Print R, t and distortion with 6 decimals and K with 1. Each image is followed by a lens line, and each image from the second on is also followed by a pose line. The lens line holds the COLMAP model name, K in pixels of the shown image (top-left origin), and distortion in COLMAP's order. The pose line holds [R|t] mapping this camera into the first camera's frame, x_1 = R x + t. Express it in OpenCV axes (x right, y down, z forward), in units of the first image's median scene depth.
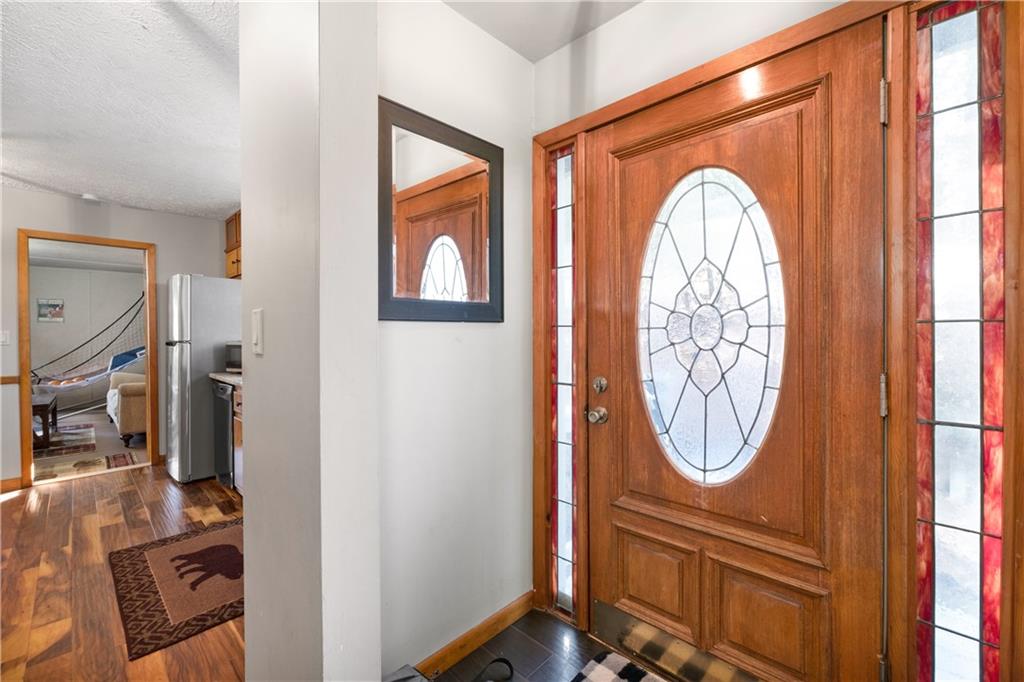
lens RADIAL K [[428.7, 0, 512.0], [0, 428.7, 341.0], [0, 0, 1]] dist [-0.001311, -0.000185]
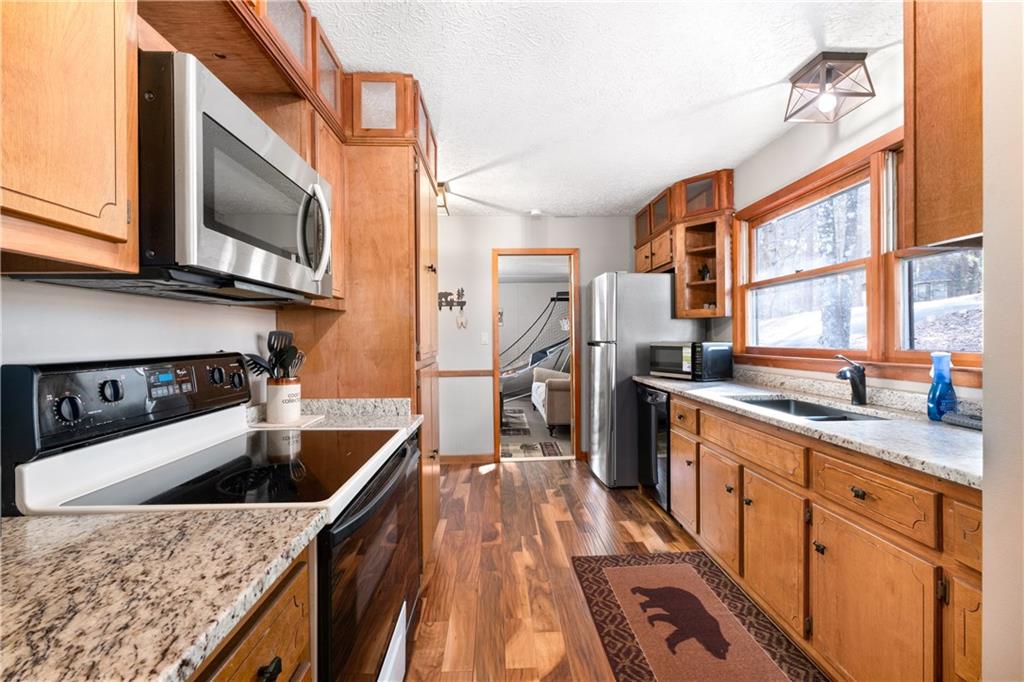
lens RADIAL K [[459.2, 0, 512.0], [0, 459.2, 341.0], [0, 0, 1]] dist [-0.000689, -0.000066]
pose [[0.719703, 0.002765, -0.694276, -0.201232], [-0.003243, 0.999995, 0.000620, -0.000274], [0.694274, 0.001805, 0.719708, 0.094380]]
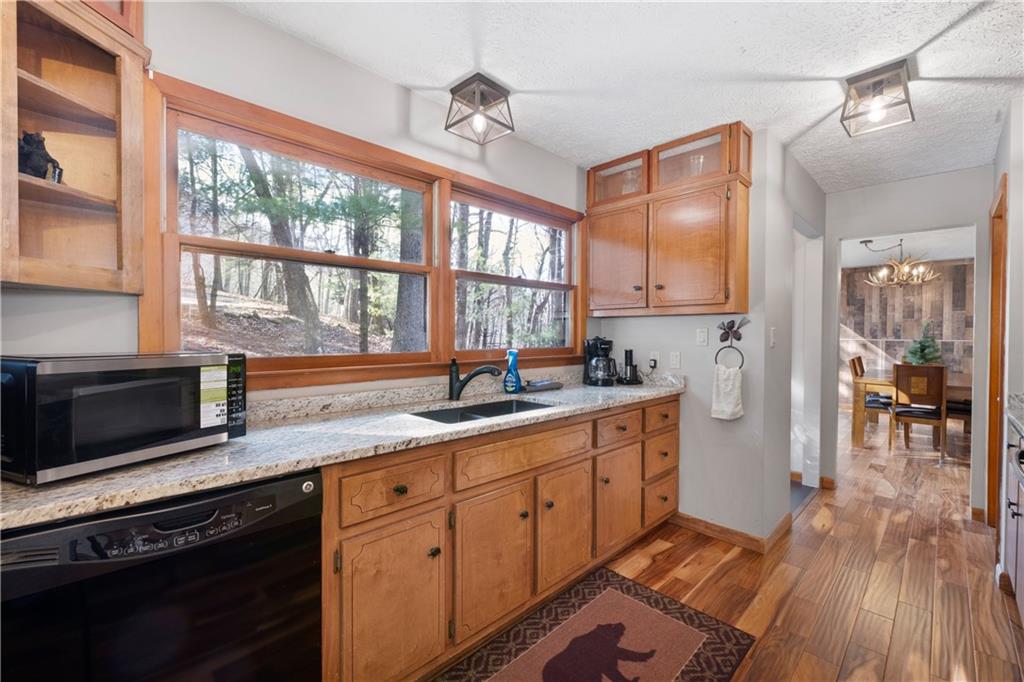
lens RADIAL K [[432.8, 0, 512.0], [0, 432.8, 341.0], [0, 0, 1]] dist [-0.001488, 0.000216]
pose [[0.020017, -0.010958, 0.999740, -0.846038], [0.006648, 0.999919, 0.010827, -0.009683], [-0.999778, 0.006430, 0.020088, 0.675609]]
